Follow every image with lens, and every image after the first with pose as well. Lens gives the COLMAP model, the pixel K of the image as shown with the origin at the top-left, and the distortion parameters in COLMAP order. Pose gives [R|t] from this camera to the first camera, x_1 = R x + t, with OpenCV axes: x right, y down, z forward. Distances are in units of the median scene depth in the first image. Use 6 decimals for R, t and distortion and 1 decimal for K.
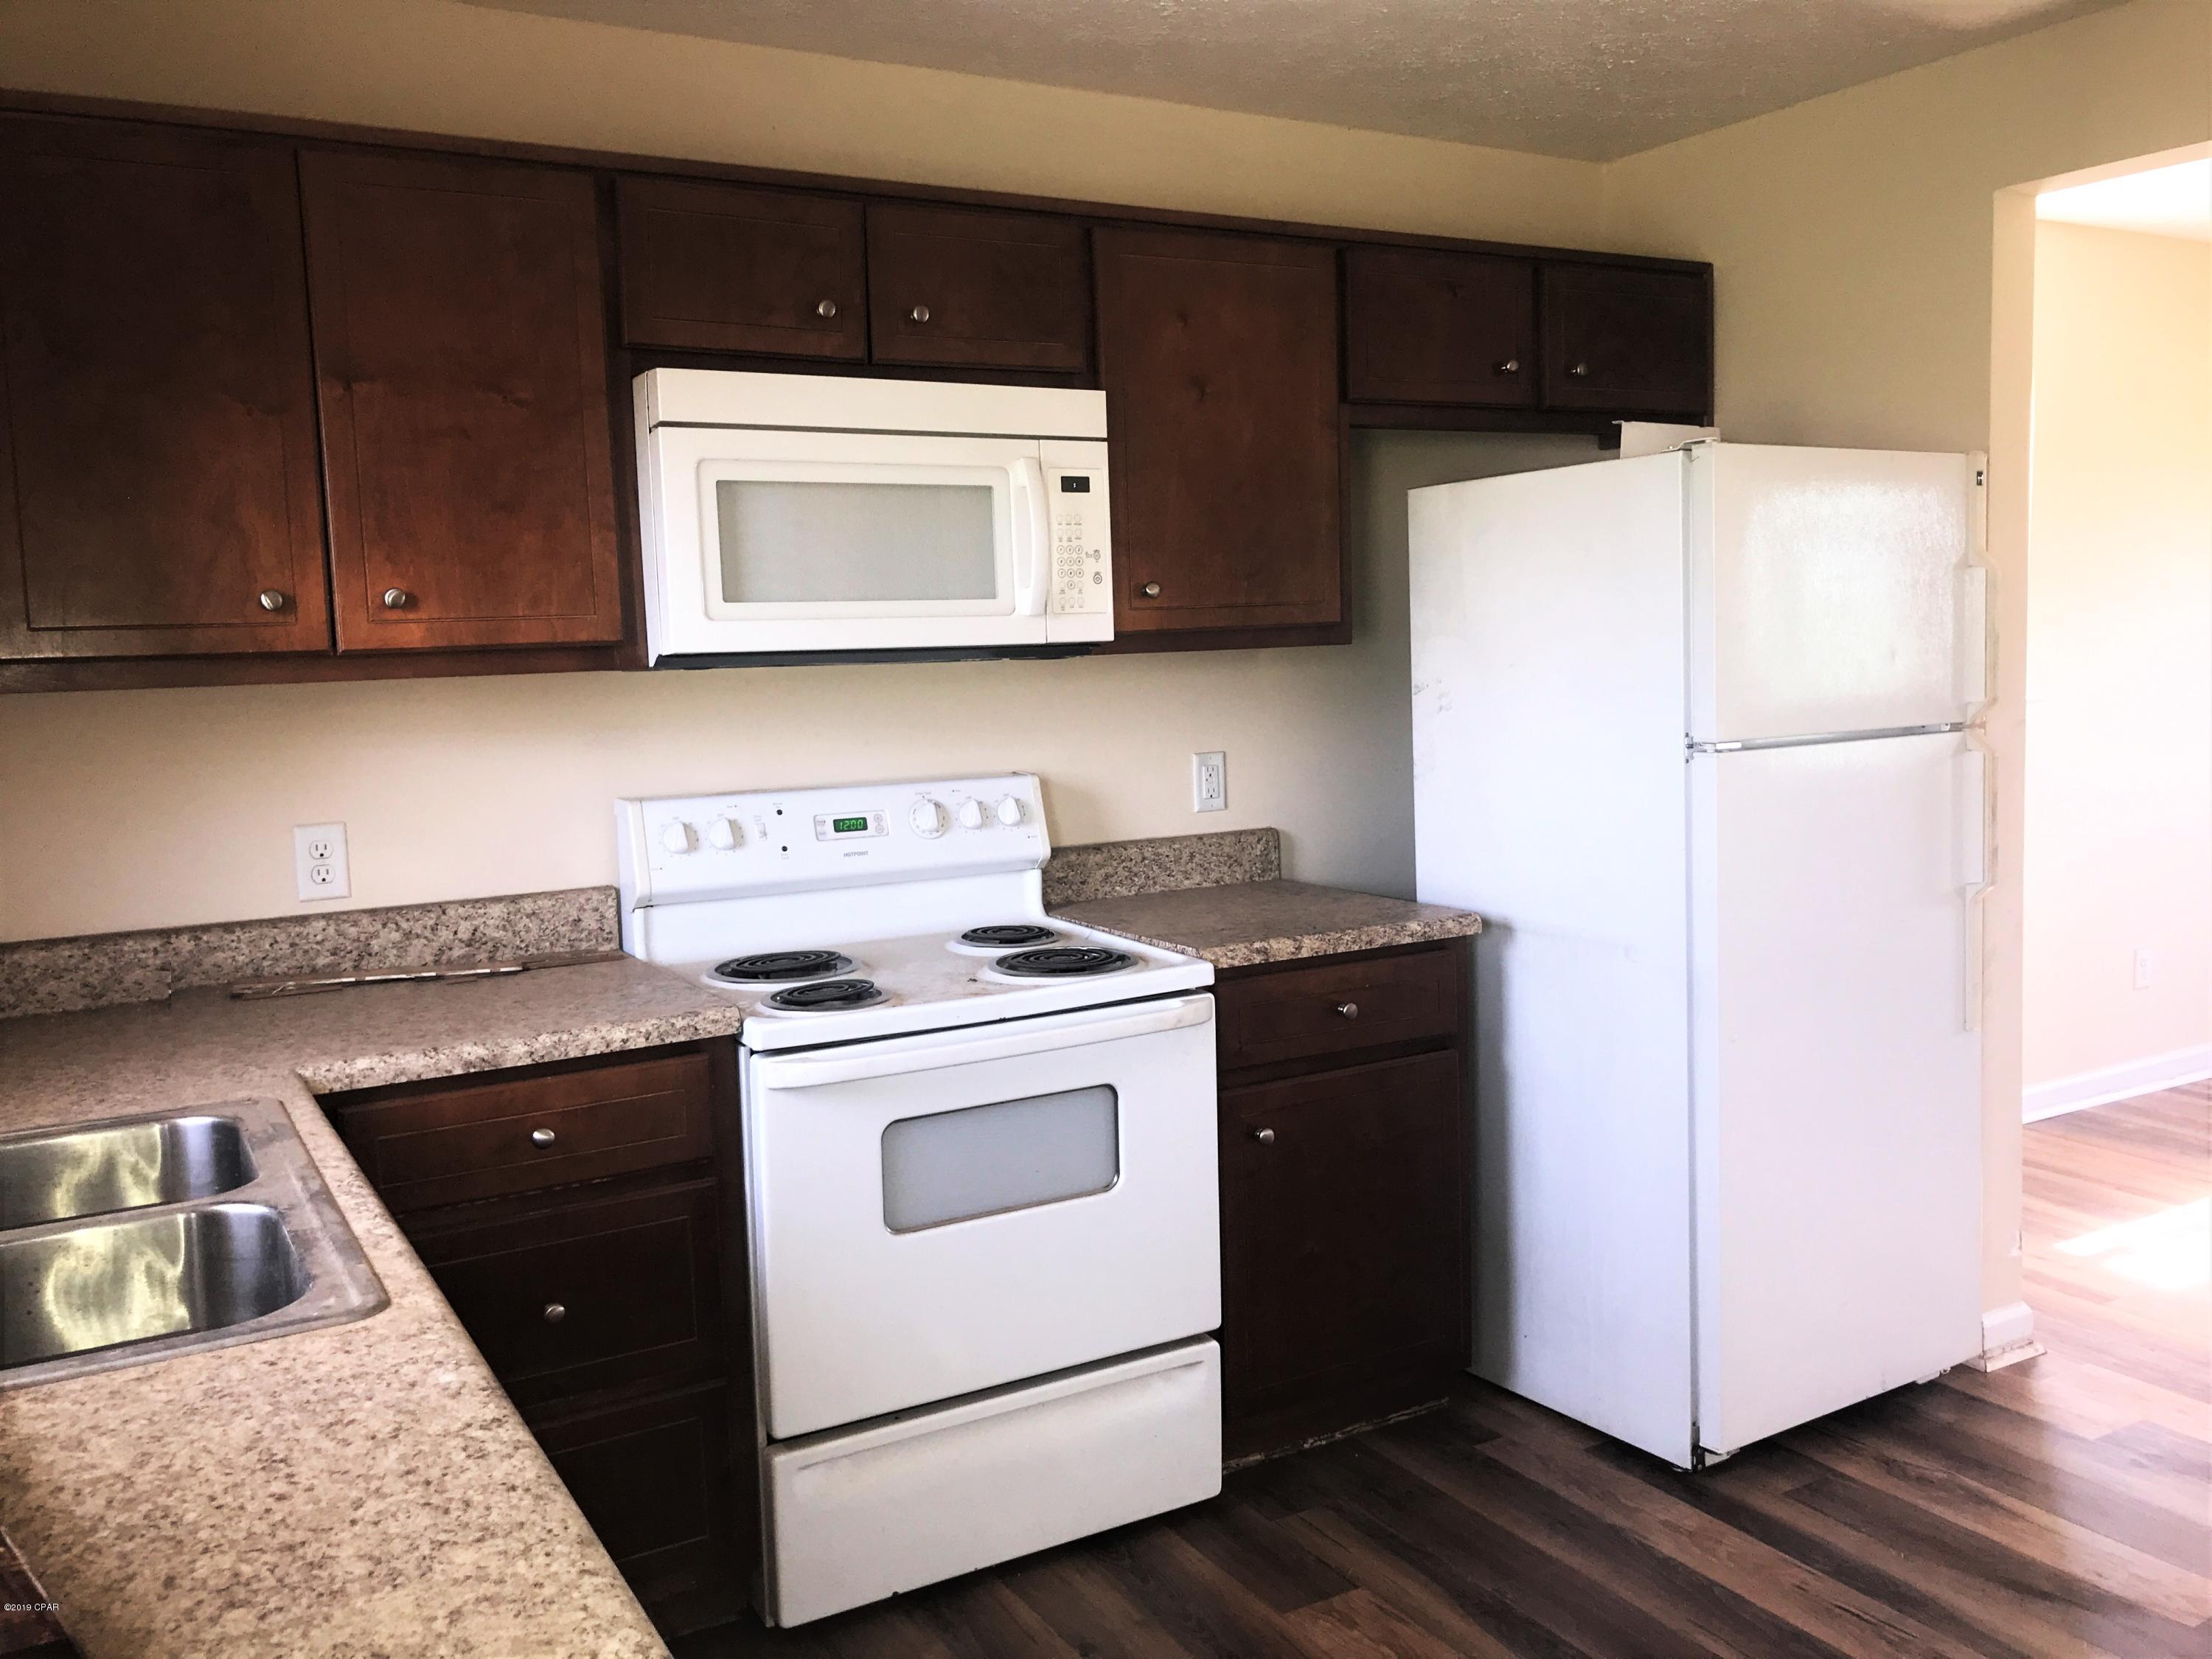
lens RADIAL K [[1847.6, 0, 1102.4], [0, 1847.6, 825.6], [0, 0, 1]] dist [0.025990, -0.023323]
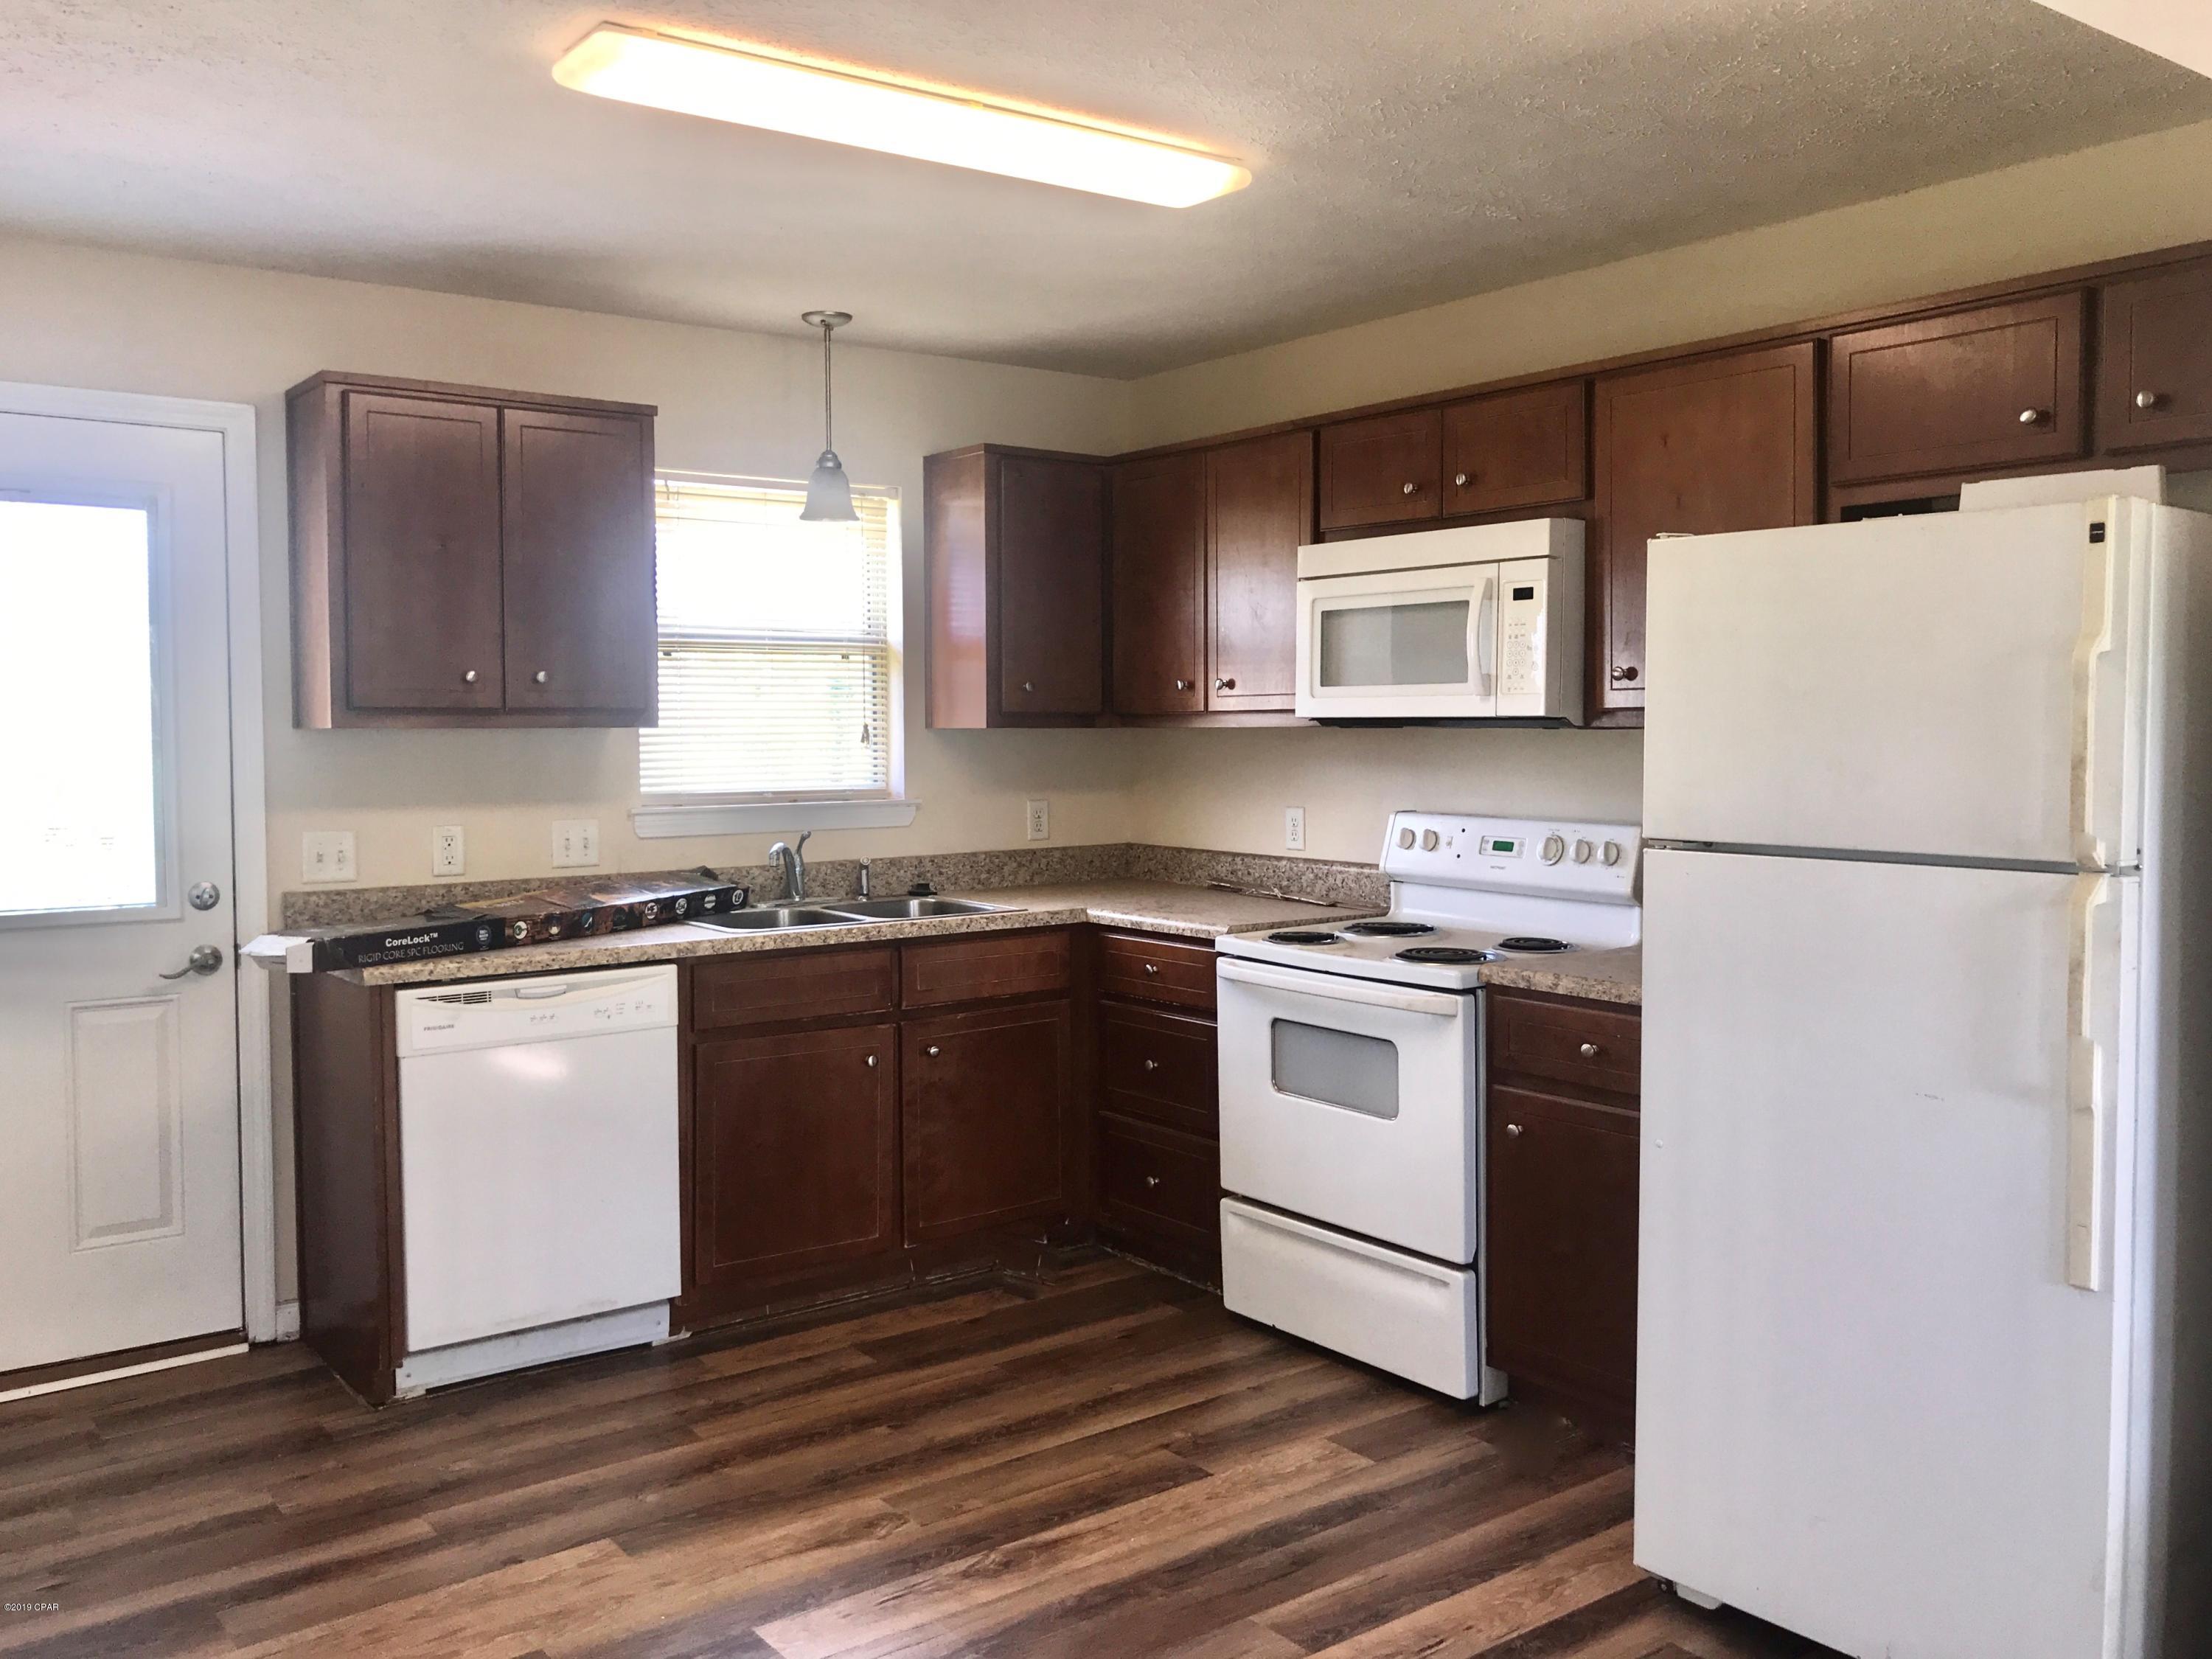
lens RADIAL K [[1847.6, 0, 1098.6], [0, 1847.6, 823.7], [0, 0, 1]] dist [0.025990, -0.023323]
pose [[0.107922, 0.086218, -0.990414, 1.269105], [-0.099840, 0.992136, 0.075488, -0.096682], [0.989133, 0.090736, 0.115681, 0.589608]]
